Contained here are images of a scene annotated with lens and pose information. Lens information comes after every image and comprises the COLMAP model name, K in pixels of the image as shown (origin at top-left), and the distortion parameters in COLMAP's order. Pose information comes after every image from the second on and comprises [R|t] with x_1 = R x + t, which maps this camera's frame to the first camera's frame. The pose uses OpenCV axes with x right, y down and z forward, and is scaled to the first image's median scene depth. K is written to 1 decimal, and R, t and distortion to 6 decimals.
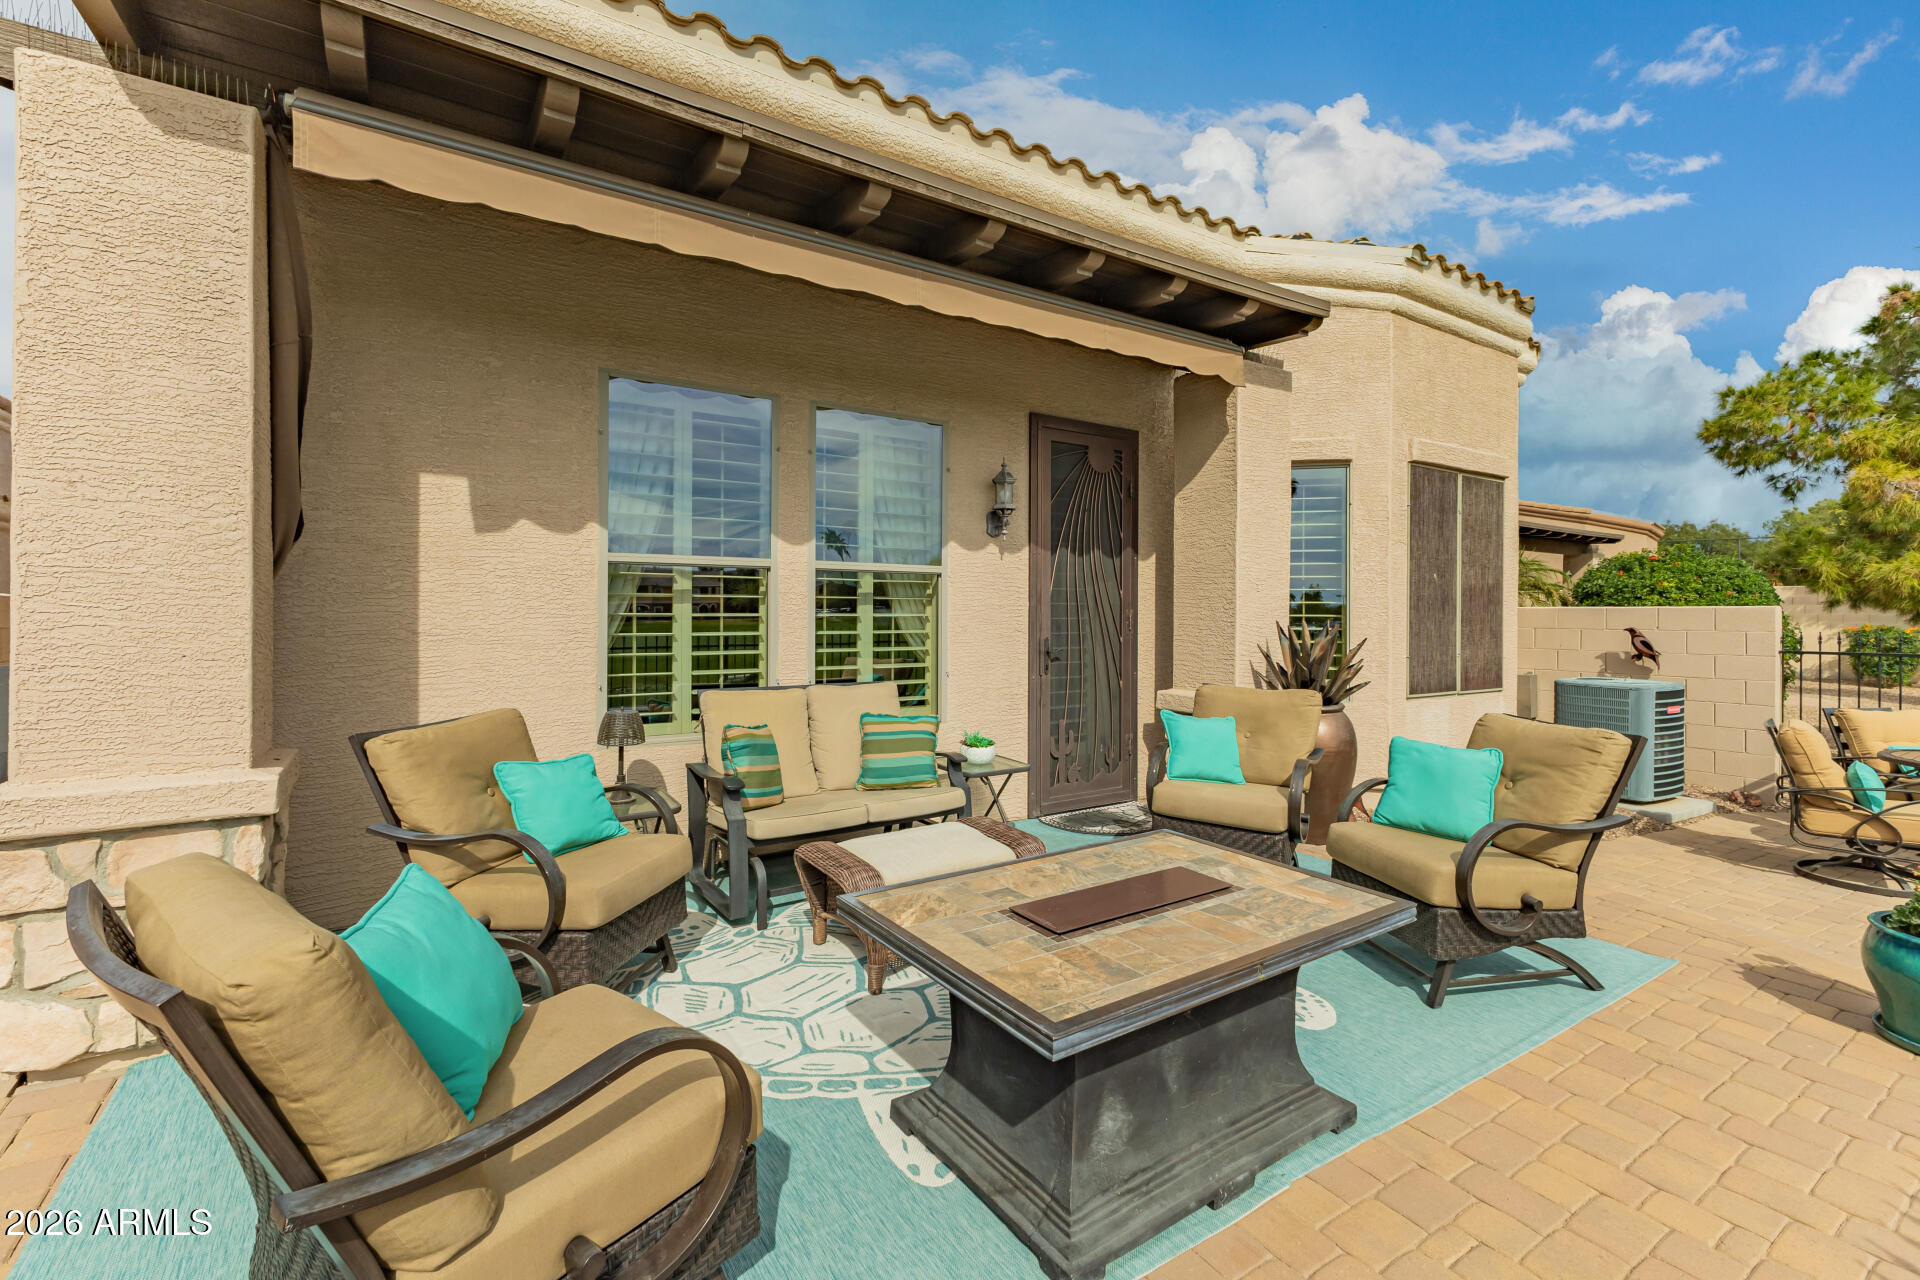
lens RADIAL K [[856.1, 0, 969.2], [0, 856.1, 627.4], [0, 0, 1]] dist [0.009306, -0.000273]
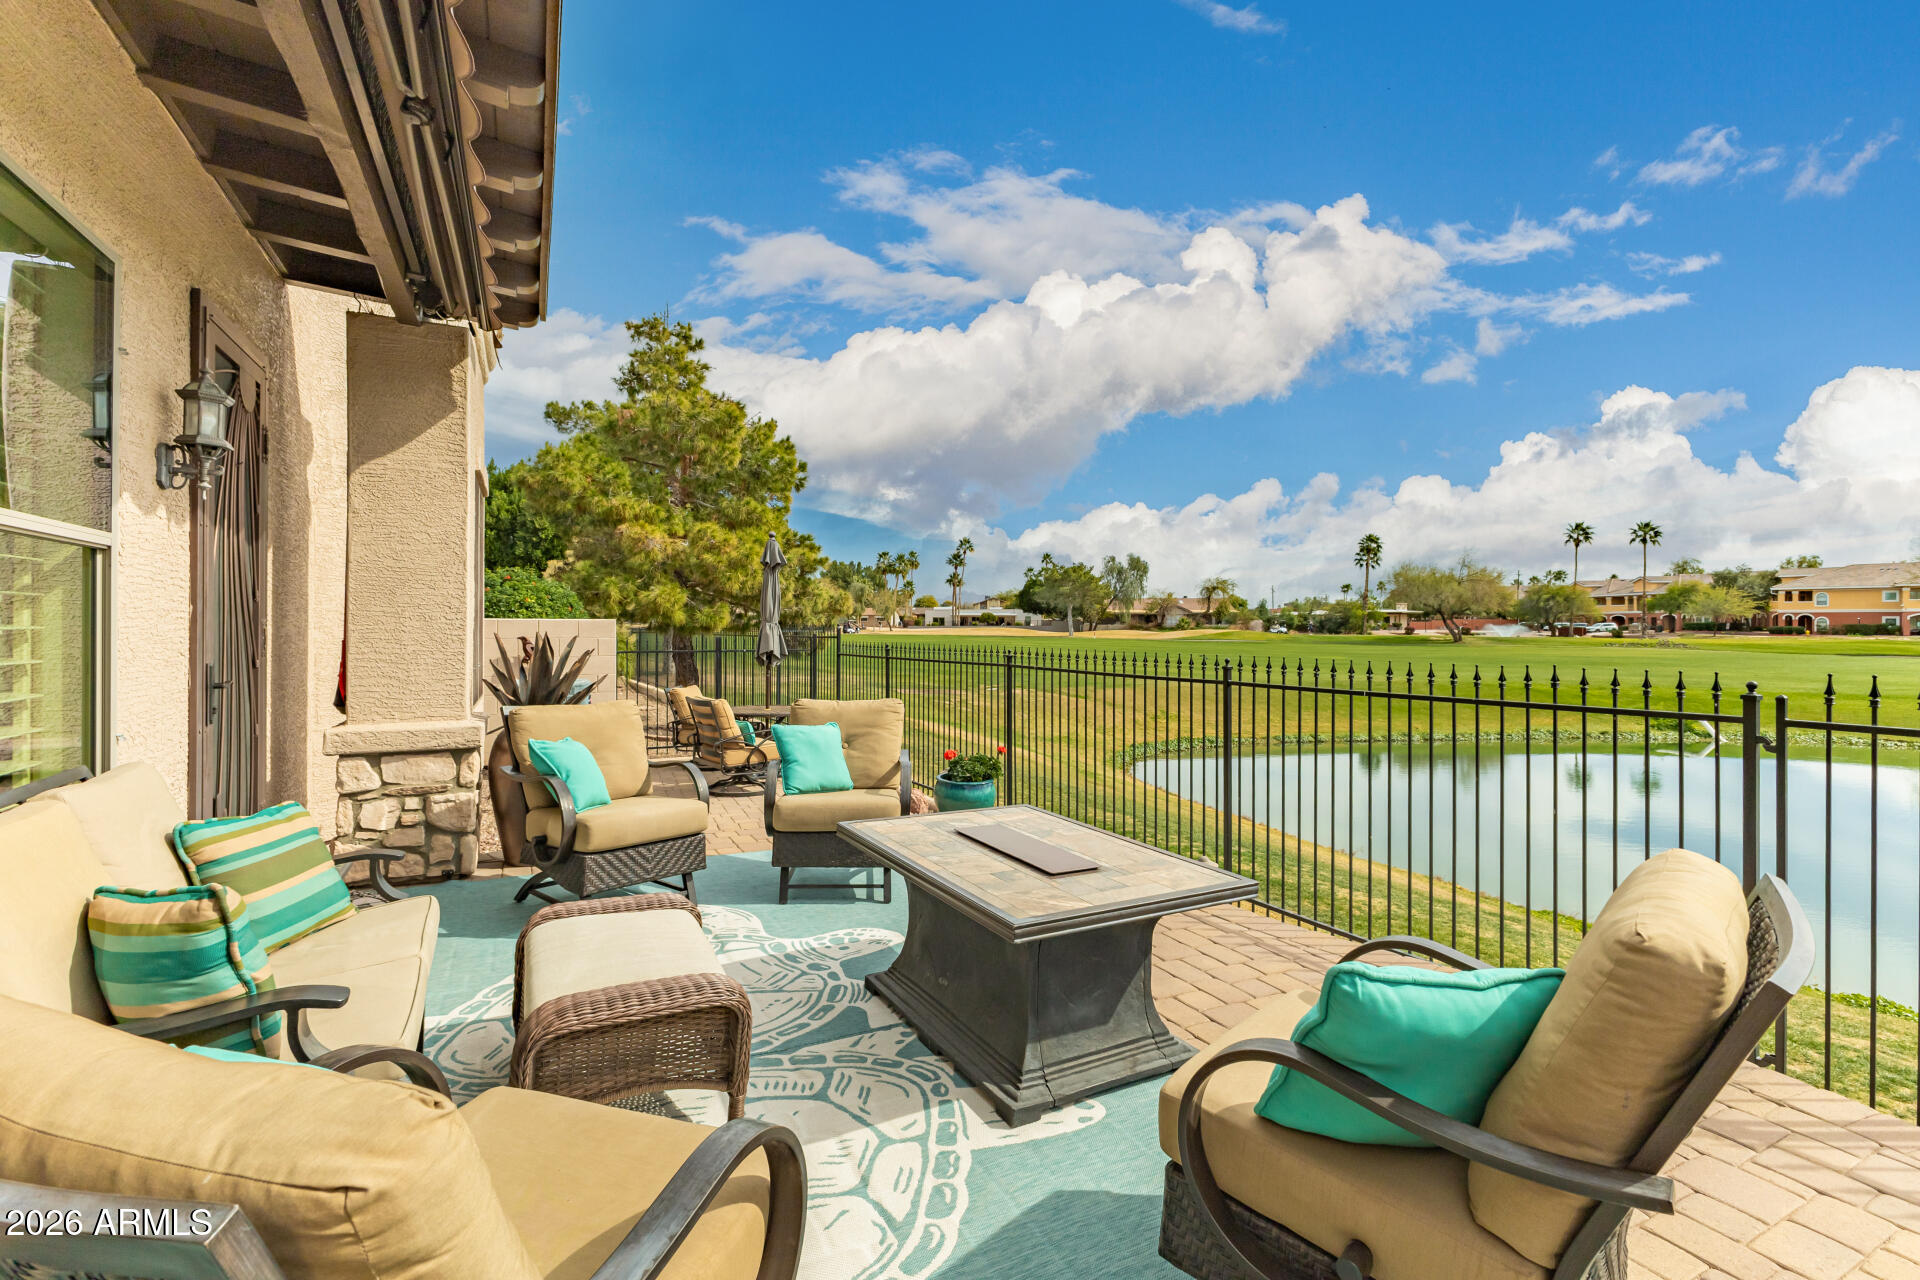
lens RADIAL K [[840.2, 0, 952.1], [0, 840.2, 625.6], [0, 0, 1]] dist [0.001542, -0.000298]
pose [[0.113705, 0.000612, 0.993514, -0.841153], [0.011772, 0.999929, -0.001963, -0.014495], [-0.993445, 0.011919, 0.113690, 0.738325]]
